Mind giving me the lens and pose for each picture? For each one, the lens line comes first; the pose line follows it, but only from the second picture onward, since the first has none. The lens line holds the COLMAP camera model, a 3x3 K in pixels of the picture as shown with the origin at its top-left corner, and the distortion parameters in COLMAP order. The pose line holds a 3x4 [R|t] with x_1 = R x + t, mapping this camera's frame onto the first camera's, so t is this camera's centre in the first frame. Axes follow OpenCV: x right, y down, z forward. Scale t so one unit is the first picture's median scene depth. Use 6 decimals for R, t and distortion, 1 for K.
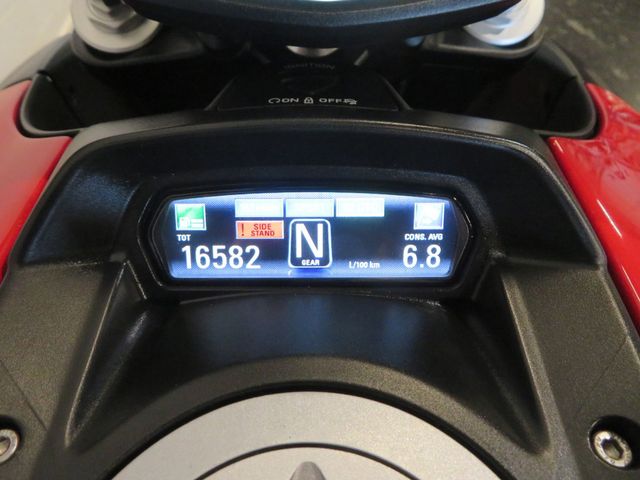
lens RADIAL K [[439.2, 0, 319.7], [0, 439.2, 256.1], [0, 0, 1]] dist [0.039035, -0.000247]
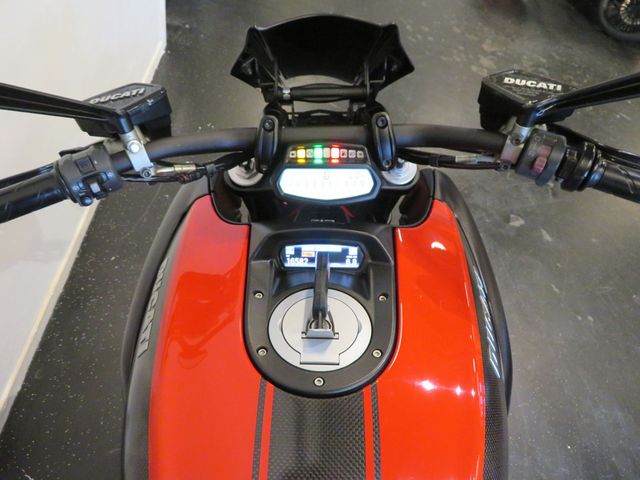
lens RADIAL K [[439.2, 0, 319.7], [0, 439.2, 256.1], [0, 0, 1]] dist [0.039035, -0.000247]
pose [[0.999699, 0.017786, -0.016890, 0.026704], [-0.019111, 0.996467, -0.081786, 0.261330], [0.015376, 0.082085, 0.996507, -2.735638]]
